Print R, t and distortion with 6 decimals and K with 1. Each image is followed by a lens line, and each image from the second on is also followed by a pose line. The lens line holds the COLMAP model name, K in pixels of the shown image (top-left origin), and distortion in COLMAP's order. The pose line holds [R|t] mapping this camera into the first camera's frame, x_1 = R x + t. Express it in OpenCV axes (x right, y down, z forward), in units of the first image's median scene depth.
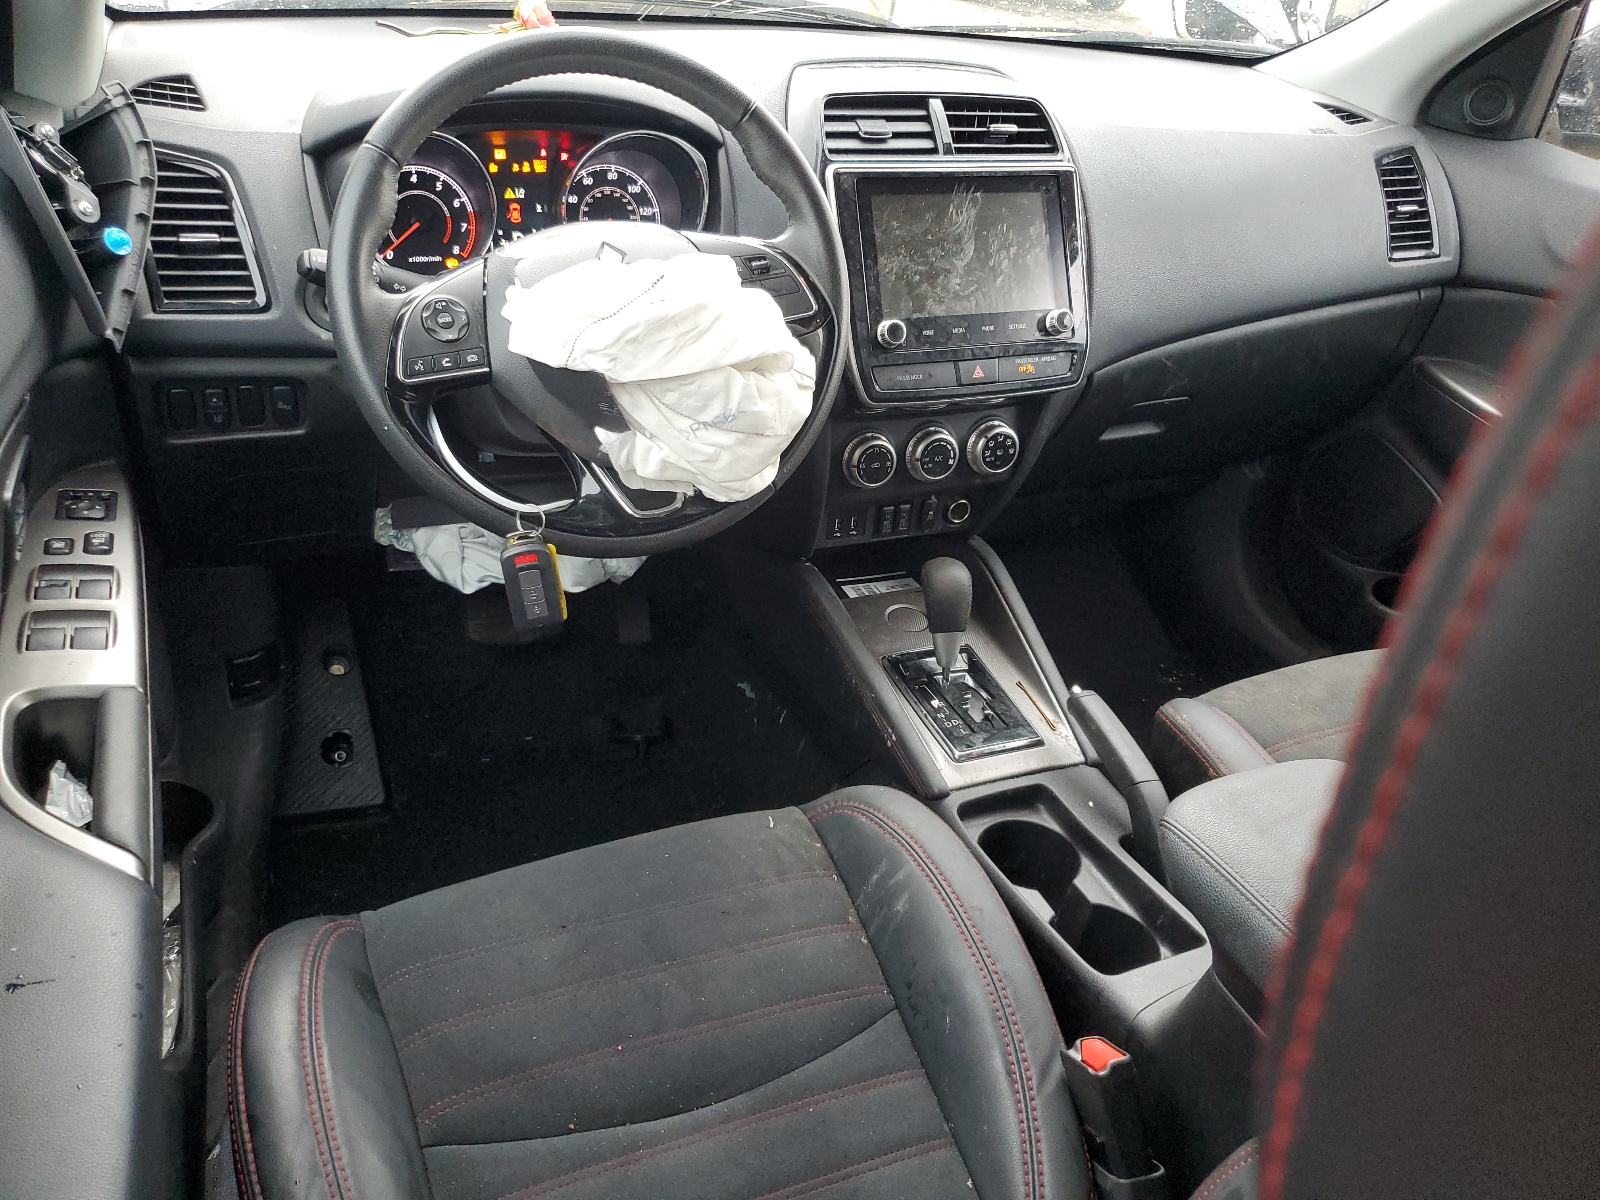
lens RADIAL K [[1232.2, 0, 800.5], [0, 1232.2, 595.0], [0, 0, 1]] dist [-0.016070, -0.003471]
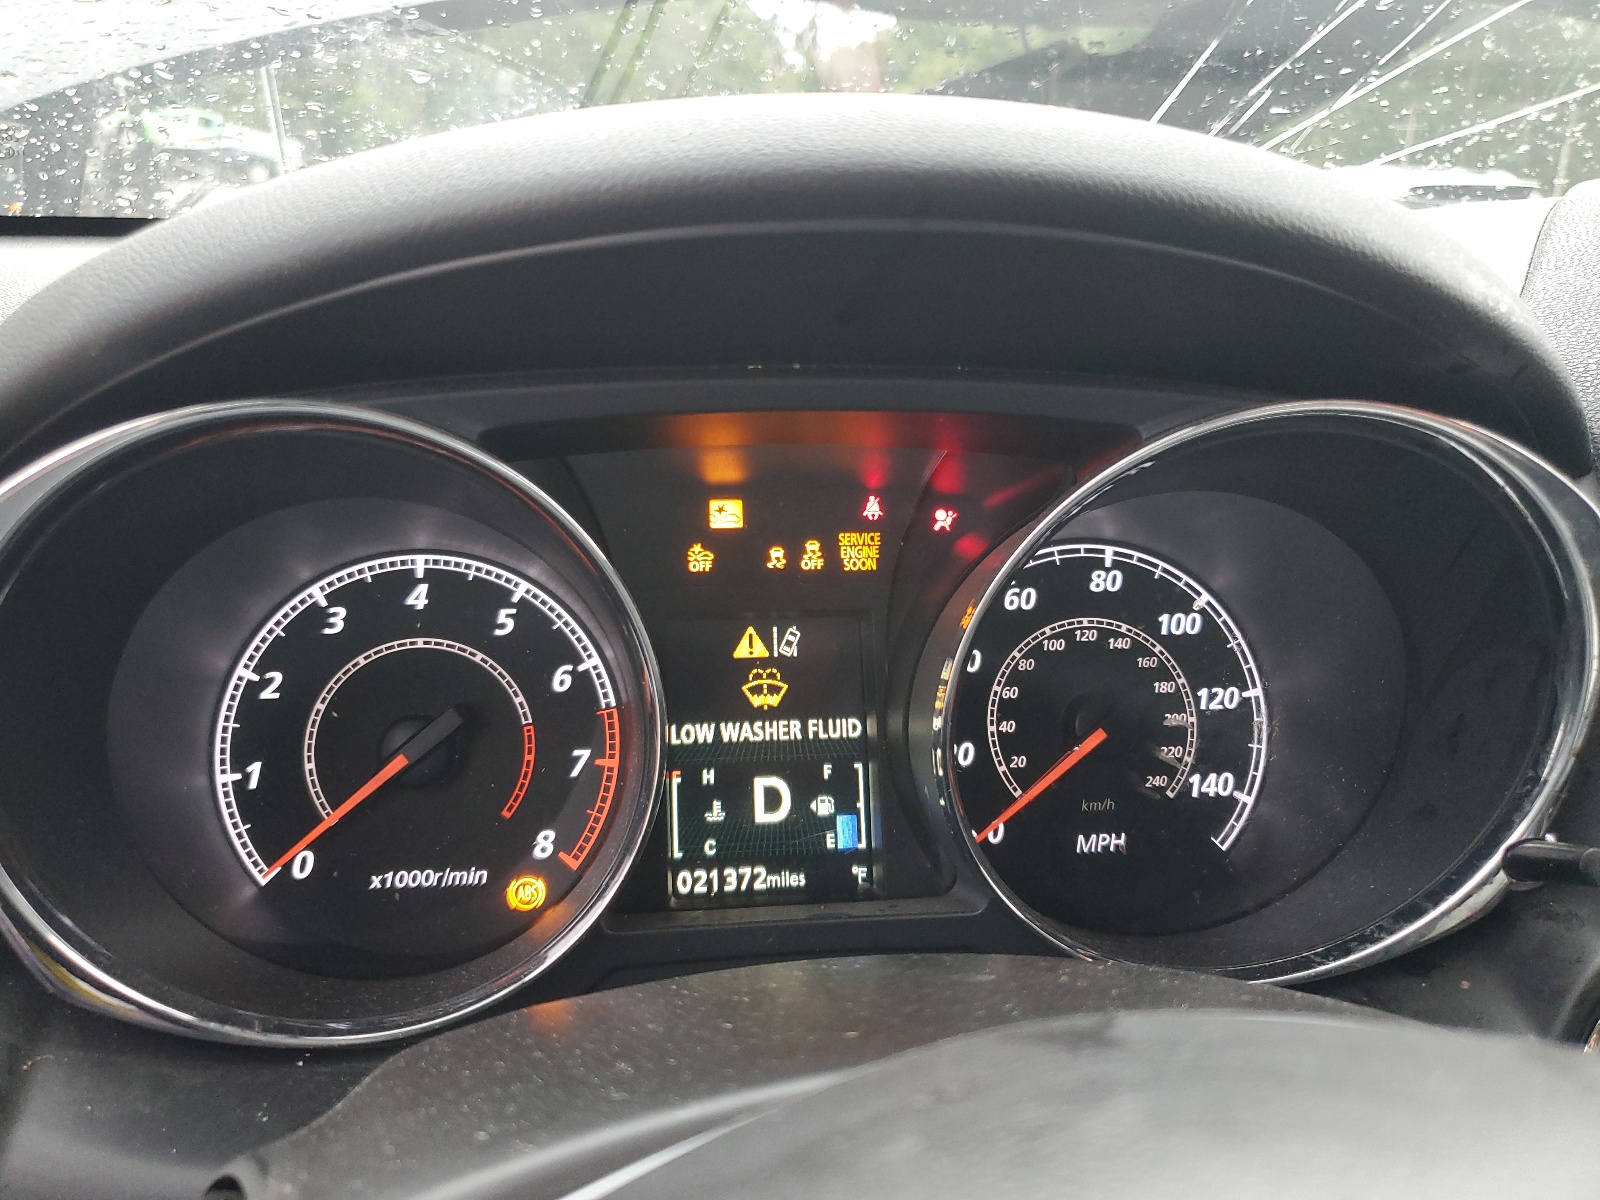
lens RADIAL K [[1232.2, 0, 800.4], [0, 1232.2, 600.0], [0, 0, 1]] dist [-0.016070, -0.003471]
pose [[0.974246, -0.014385, -0.225030, -0.161740], [-0.059140, 0.946727, -0.316560, -0.247831], [0.217596, 0.321715, 0.921494, 0.739709]]
